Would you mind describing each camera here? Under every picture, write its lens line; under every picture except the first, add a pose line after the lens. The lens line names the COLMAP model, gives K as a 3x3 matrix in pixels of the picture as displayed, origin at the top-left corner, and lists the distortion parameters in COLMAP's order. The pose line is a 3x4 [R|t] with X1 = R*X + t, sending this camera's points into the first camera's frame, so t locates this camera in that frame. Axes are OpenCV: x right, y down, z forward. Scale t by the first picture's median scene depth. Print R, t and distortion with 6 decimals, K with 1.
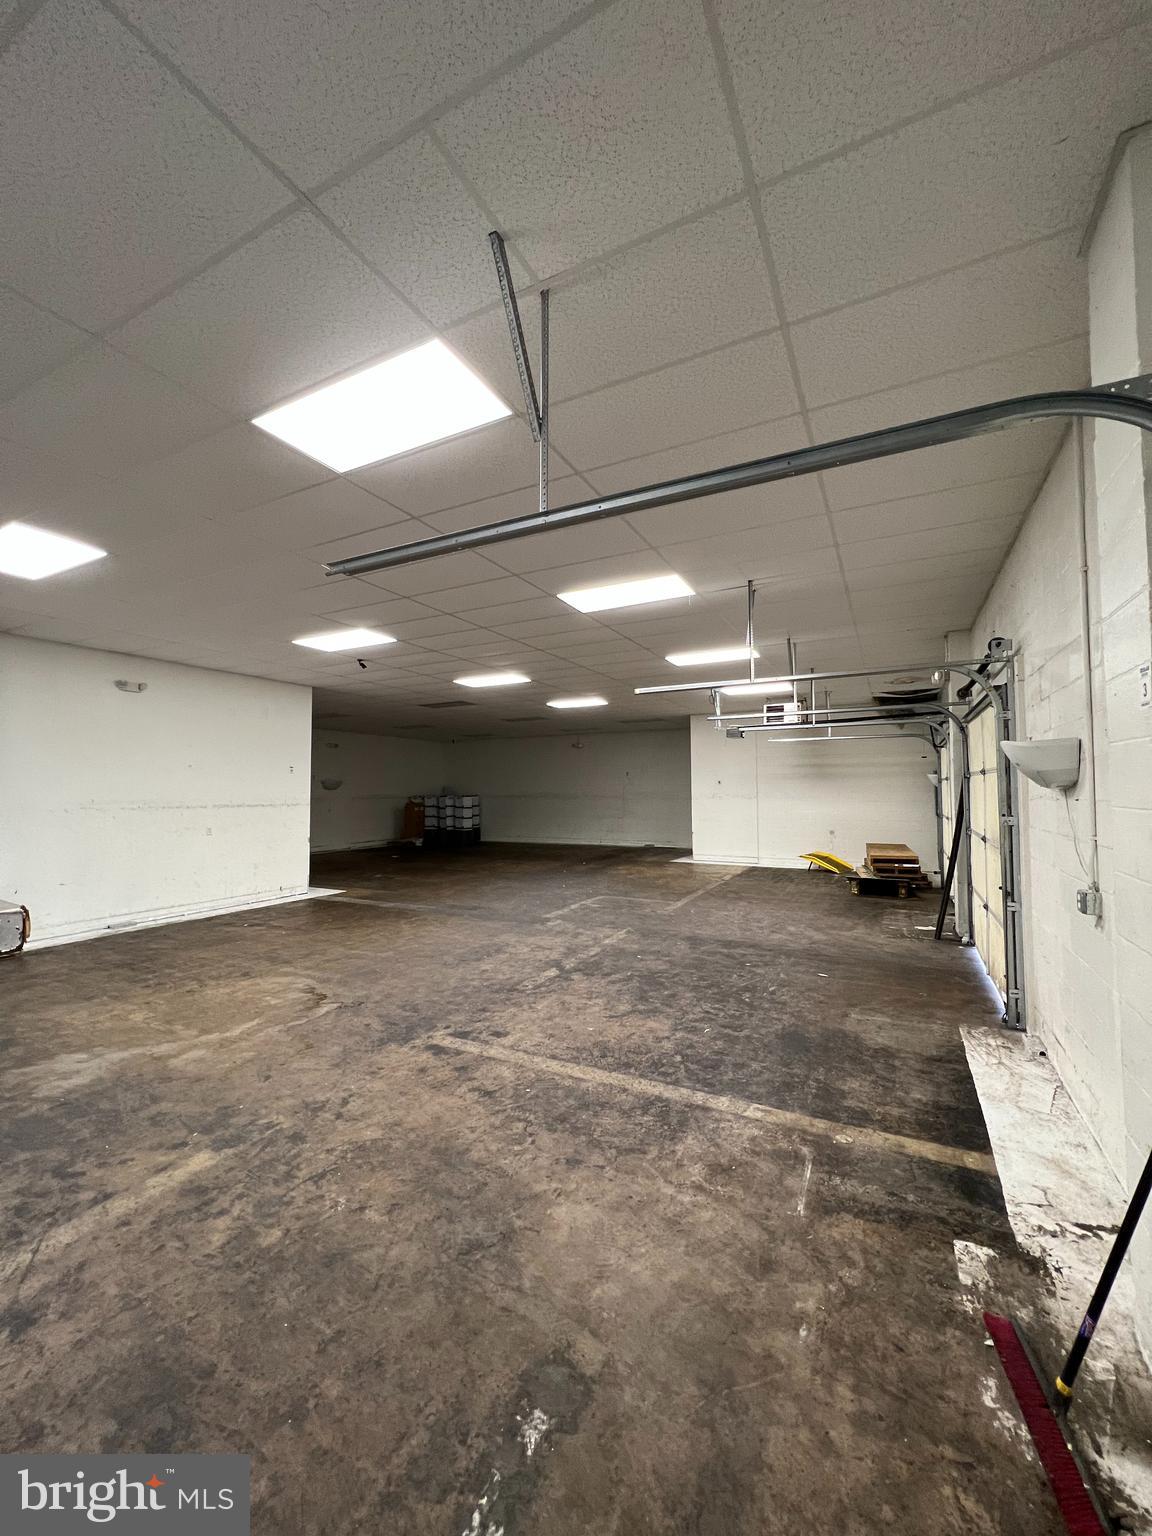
lens RADIAL K [[610.3, 0, 576.0], [0, 610.3, 765.4], [0, 0, 1]] dist [-0.001724, -0.000185]
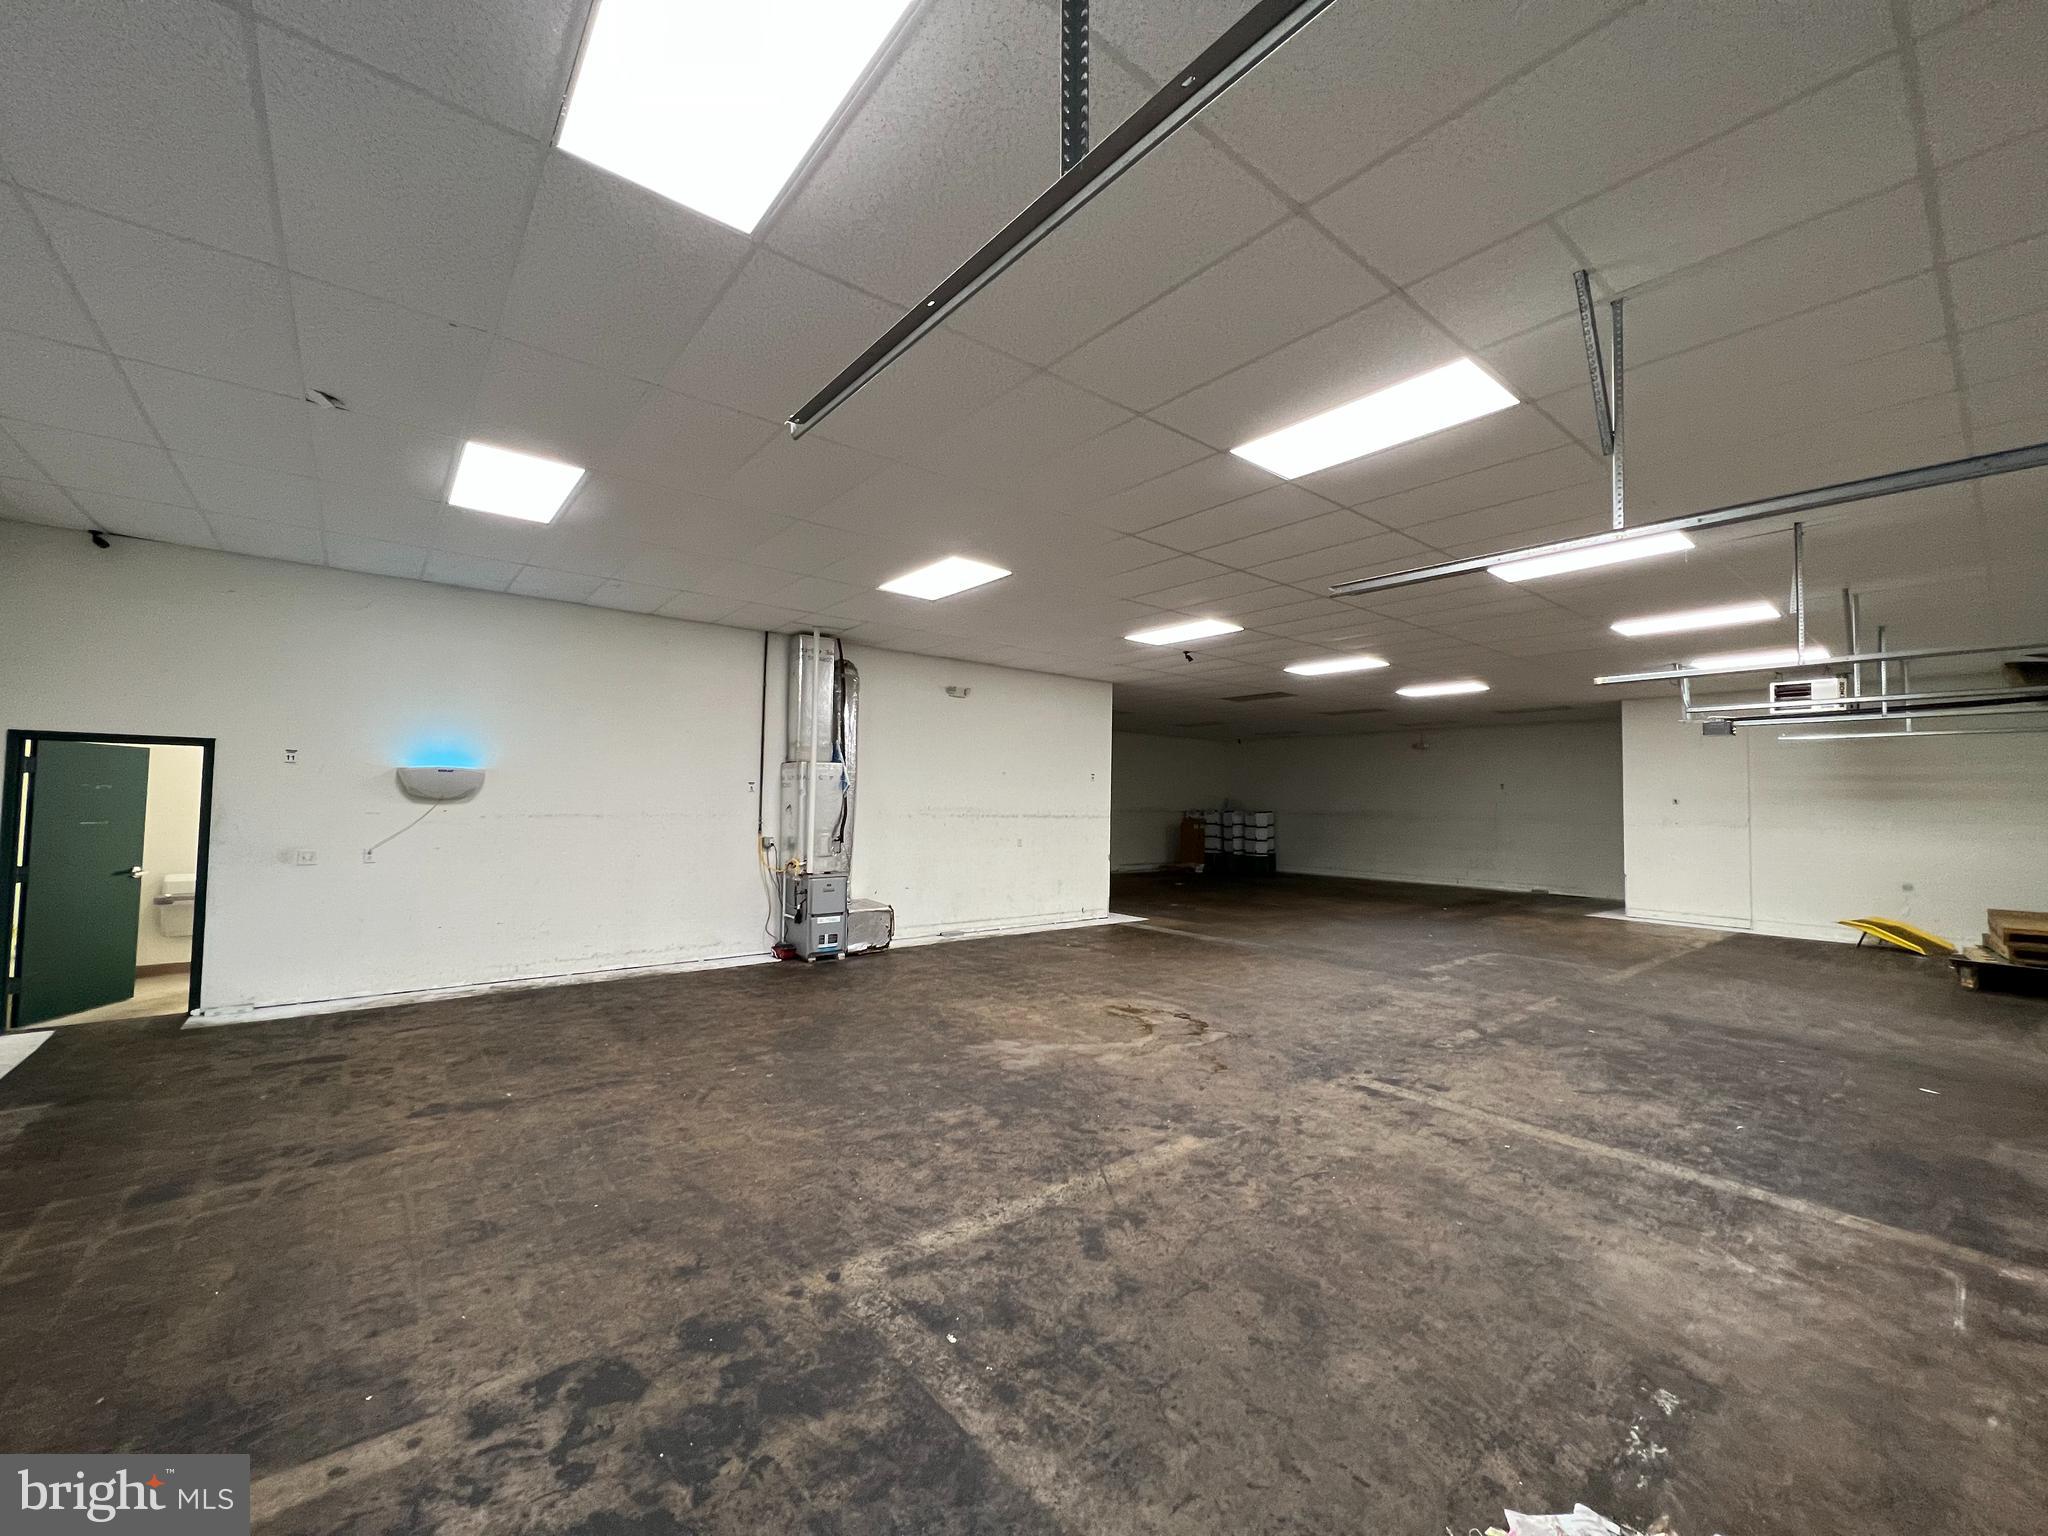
lens RADIAL K [[813.8, 0, 1020.4], [0, 813.8, 768.1], [0, 0, 1]] dist [-0.001724, -0.000185]
pose [[0.916148, 0.004751, -0.400812, -0.195950], [-0.005762, 0.999983, -0.001316, -0.009184], [0.400799, 0.003515, 0.916159, -0.282217]]
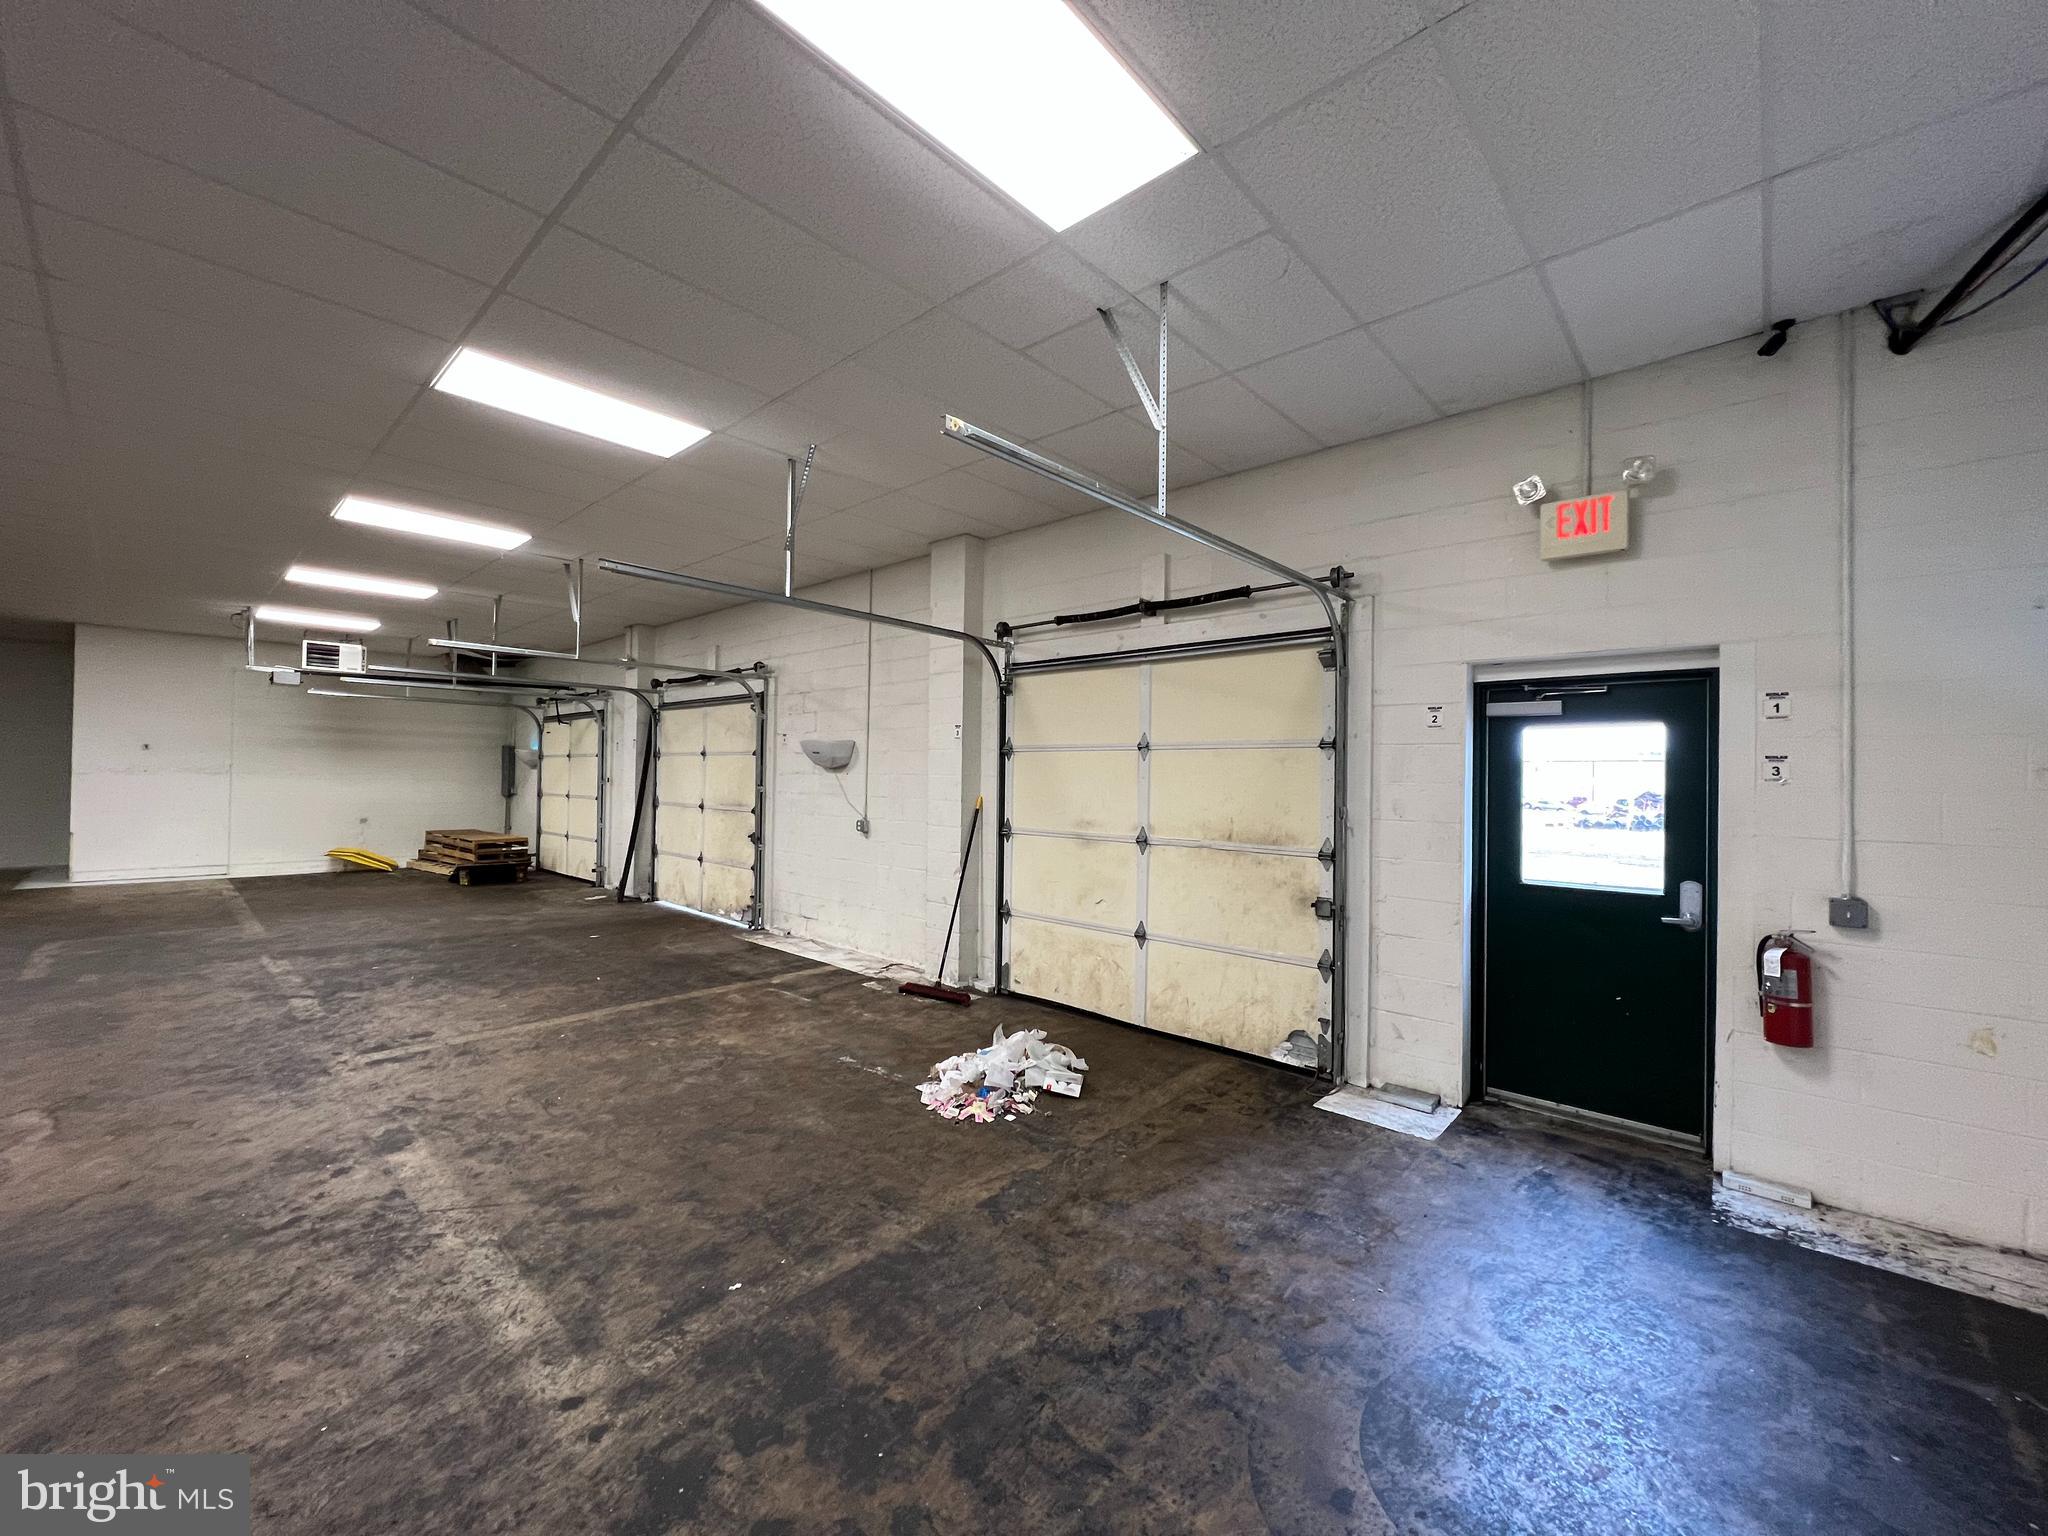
lens RADIAL K [[813.8, 0, 1020.4], [0, 813.8, 768.1], [0, 0, 1]] dist [-0.001724, -0.000185]
pose [[0.263072, 0.020313, 0.964562, -0.969398], [-0.056803, 0.998370, -0.005533, 0.015276], [-0.963103, -0.053334, 0.263797, -0.106190]]
